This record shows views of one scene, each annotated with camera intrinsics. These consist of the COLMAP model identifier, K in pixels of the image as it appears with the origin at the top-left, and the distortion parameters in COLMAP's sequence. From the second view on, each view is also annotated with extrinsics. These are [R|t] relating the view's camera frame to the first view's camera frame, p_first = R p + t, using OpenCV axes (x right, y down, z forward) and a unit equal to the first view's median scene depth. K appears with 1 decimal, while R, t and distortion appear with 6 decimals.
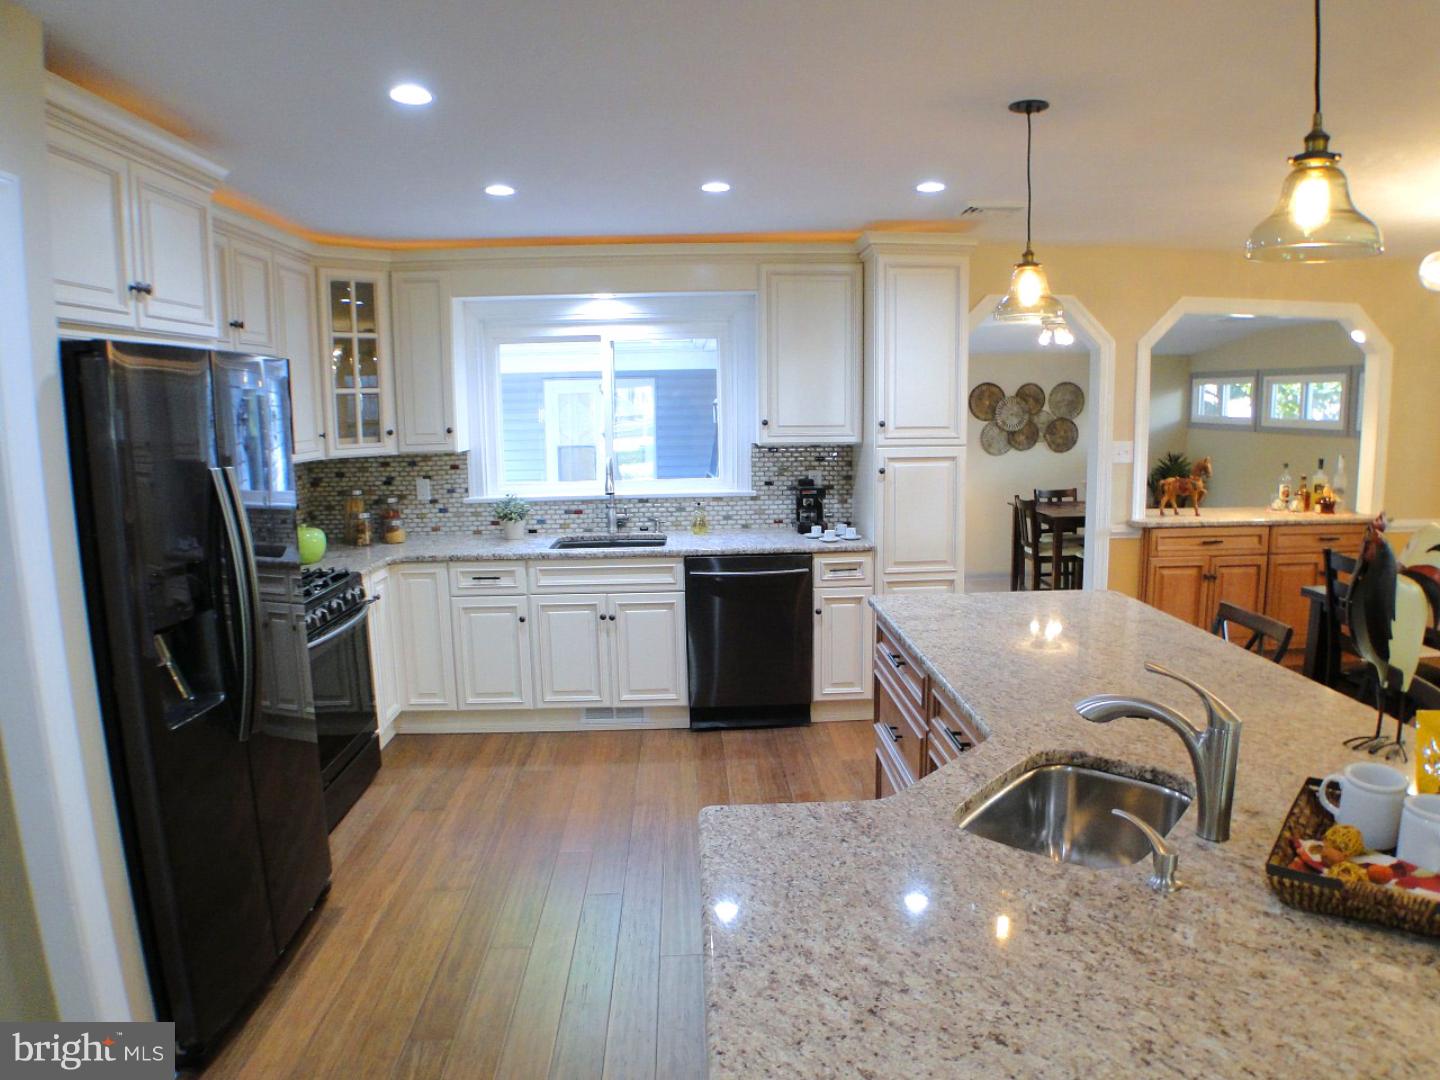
lens RADIAL K [[935.2, 0, 733.7], [0, 935.2, 546.3], [0, 0, 1]] dist [-0.137373, 0.034600]
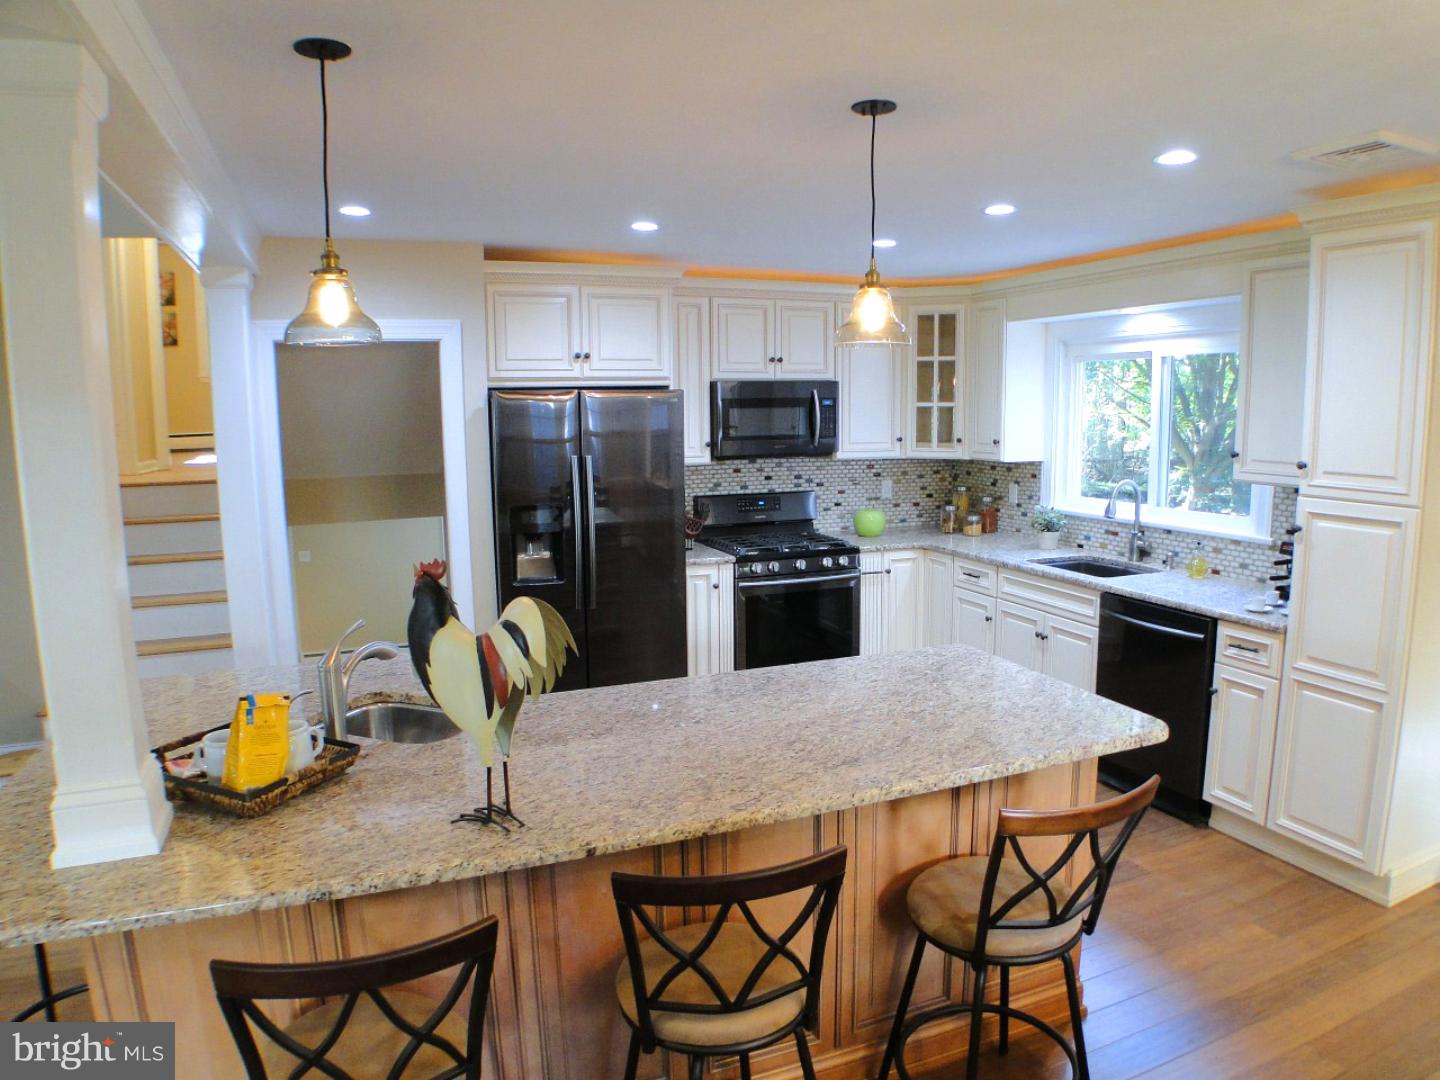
lens RADIAL K [[935.2, 0, 733.7], [0, 935.2, 546.3], [0, 0, 1]] dist [-0.137373, 0.034600]
pose [[0.327695, 0.150988, -0.932641, 0.591963], [-0.142170, 0.983788, 0.109315, -0.071282], [0.934025, 0.096772, 0.343848, 0.300606]]
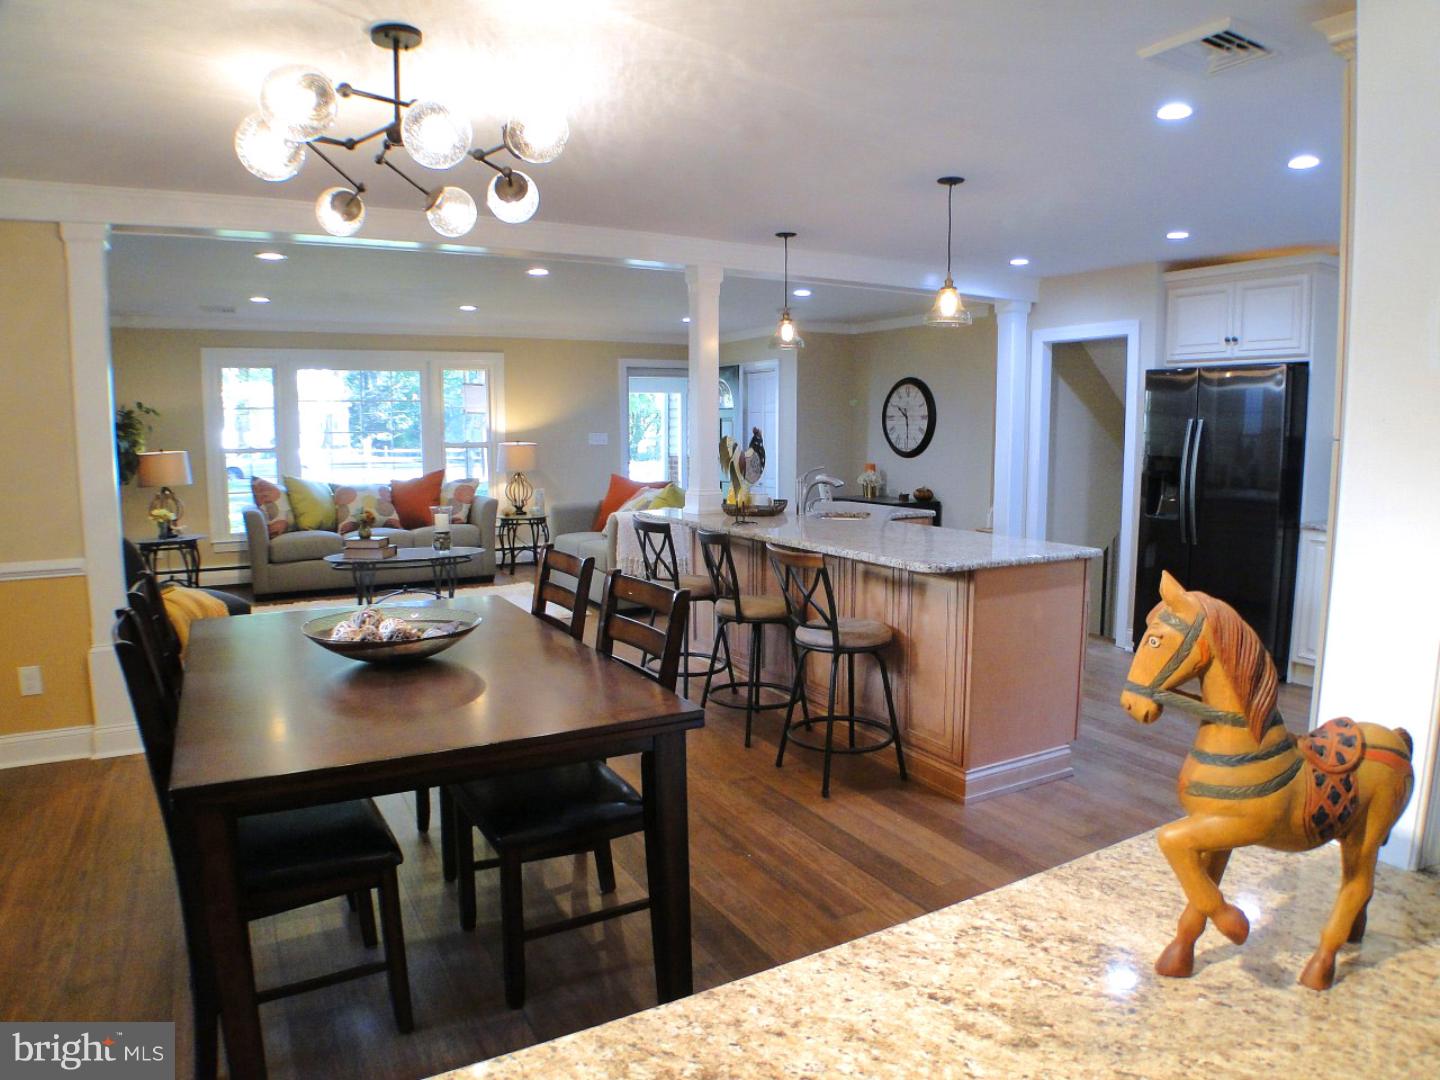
lens RADIAL K [[935.2, 0, 733.7], [0, 935.2, 546.3], [0, 0, 1]] dist [-0.137373, 0.034600]
pose [[-0.892886, 0.071857, -0.444511, 0.679761], [-0.055545, 0.962068, 0.267096, -0.146540], [0.446843, 0.263177, -0.855026, 1.135470]]
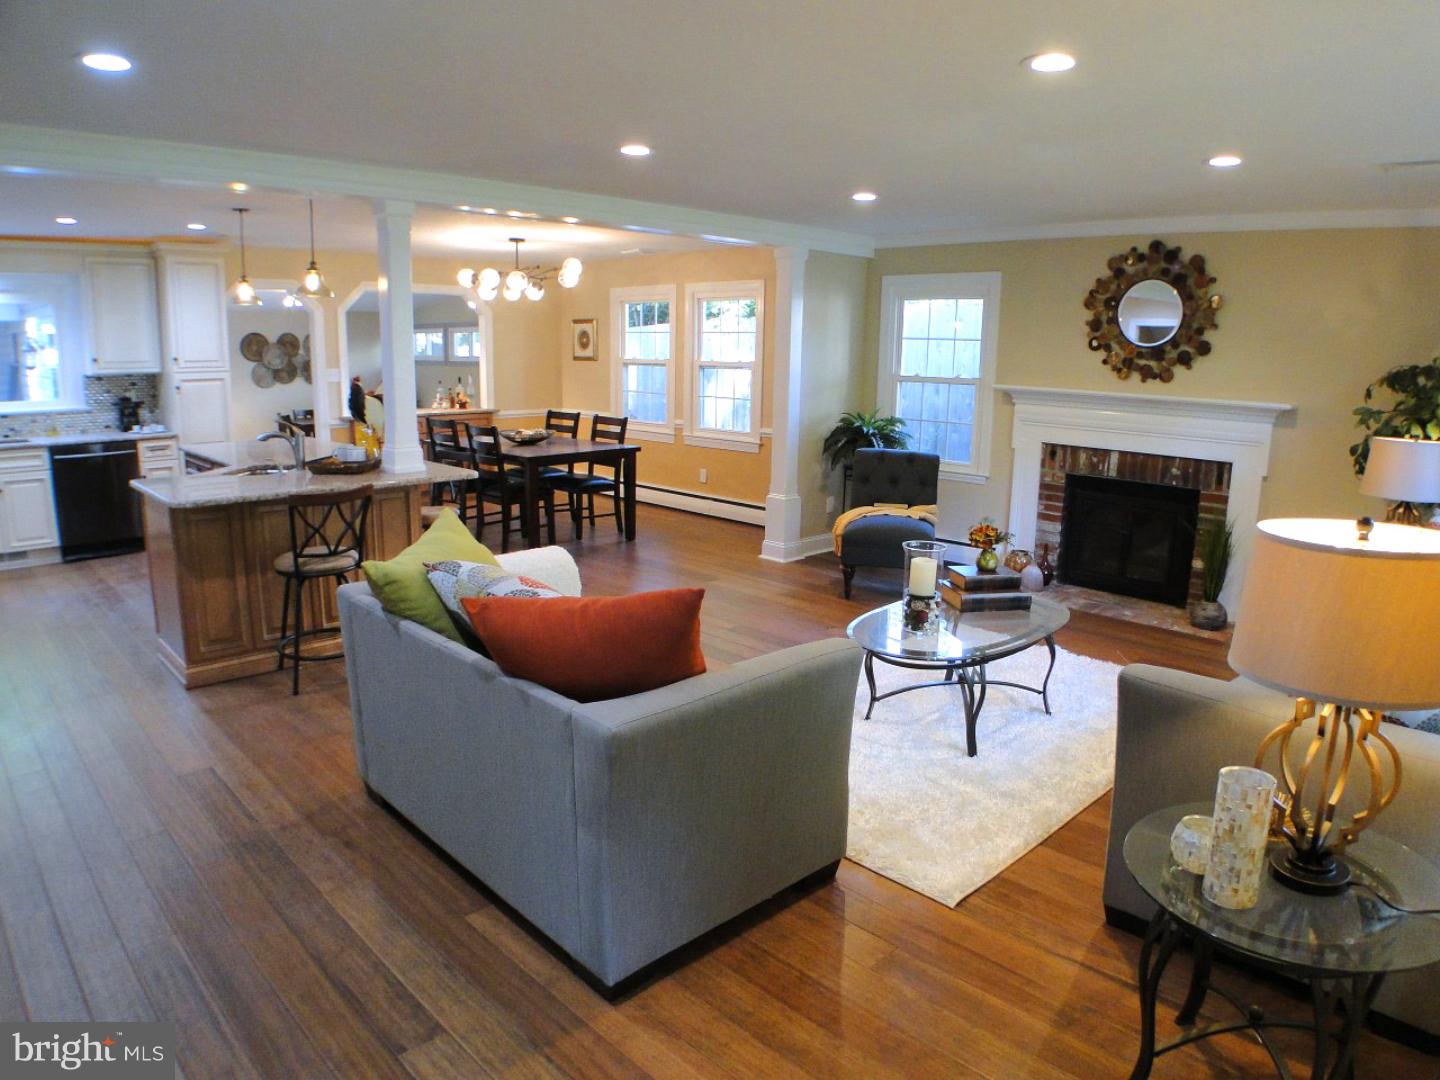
lens RADIAL K [[935.2, 0, 733.7], [0, 935.2, 546.3], [0, 0, 1]] dist [-0.137373, 0.034600]
pose [[0.750186, -0.111782, 0.651710, -0.140618], [0.075998, 0.993652, 0.082950, 0.128407], [-0.656845, -0.012699, 0.753919, -0.750942]]
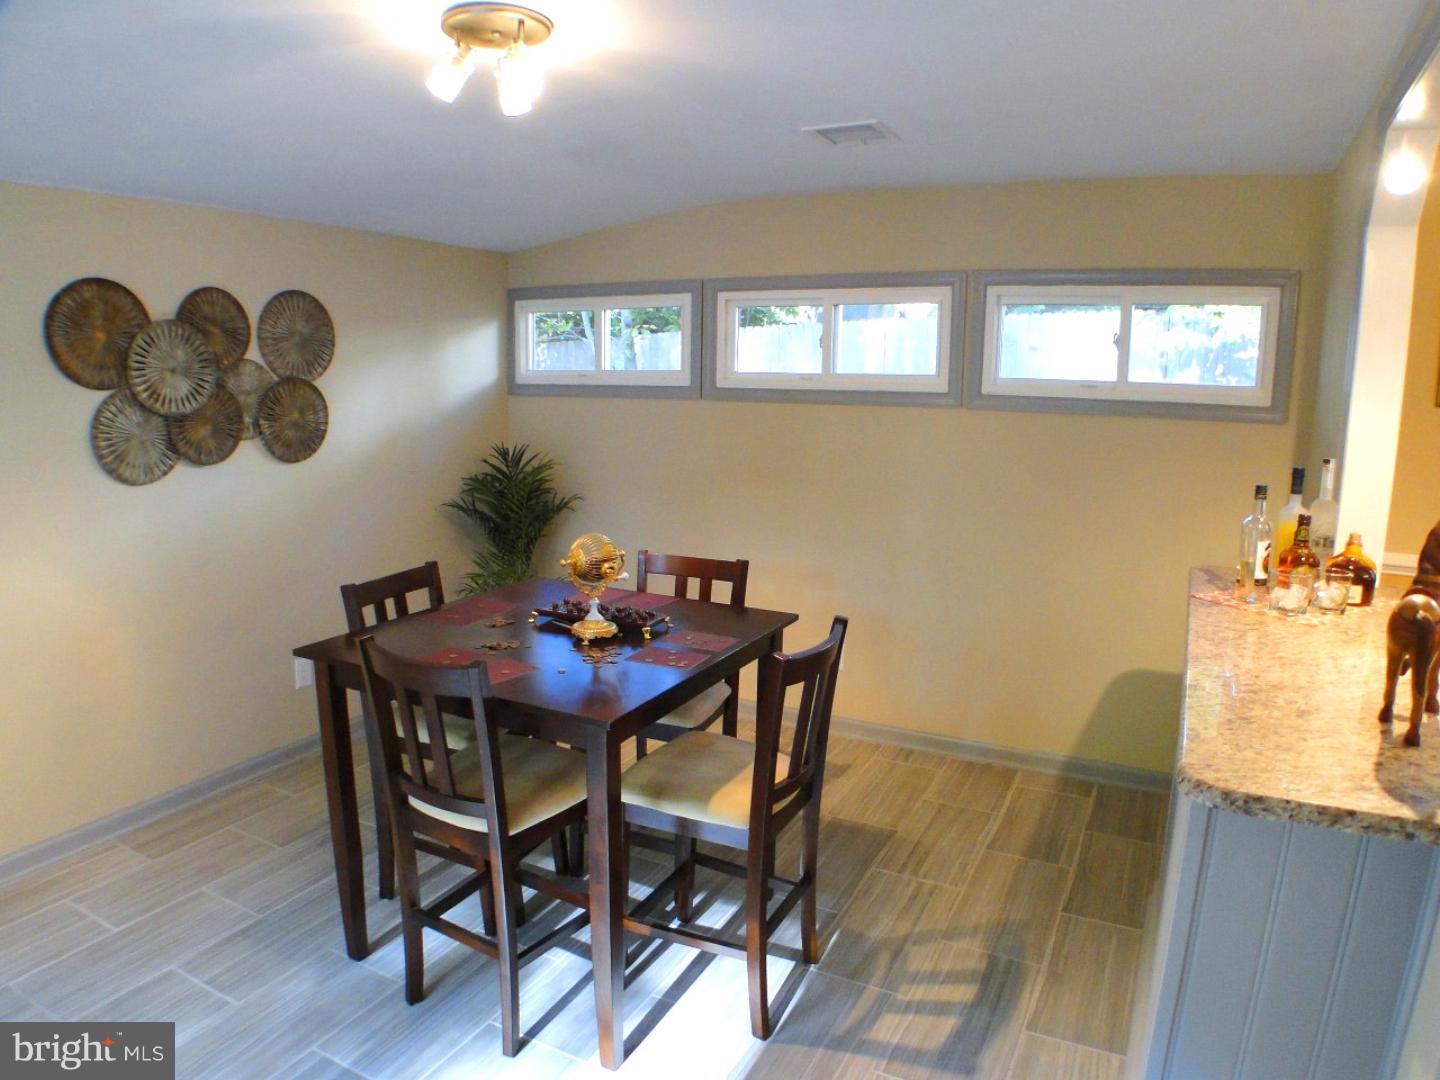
lens RADIAL K [[935.2, 0, 733.7], [0, 935.2, 546.3], [0, 0, 1]] dist [-0.137373, 0.034600]
pose [[0.488423, -0.136868, 0.861806, 0.174245], [0.111710, 0.989304, 0.093805, -0.145653], [-0.865427, 0.050456, 0.498489, 1.131581]]
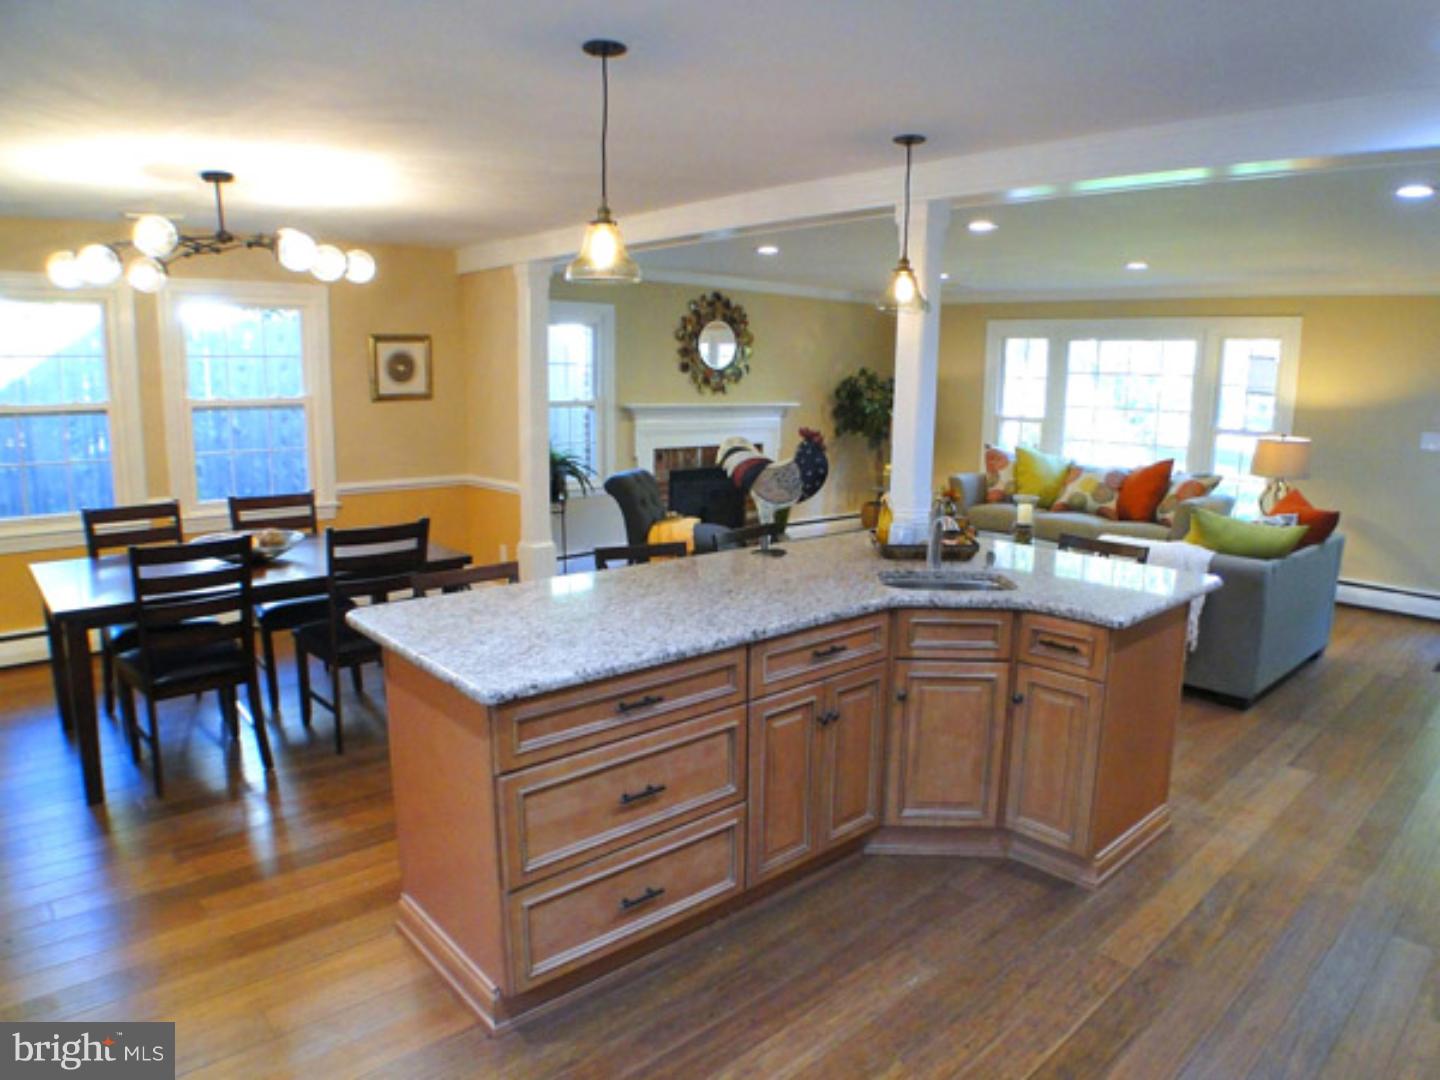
lens RADIAL K [[935.2, 0, 733.7], [0, 935.2, 546.3], [0, 0, 1]] dist [-0.137373, 0.034600]
pose [[-0.647903, -0.134428, 0.749768, -0.252209], [0.110314, 0.957369, 0.266975, -0.119011], [-0.753693, 0.255684, -0.605452, 0.795347]]
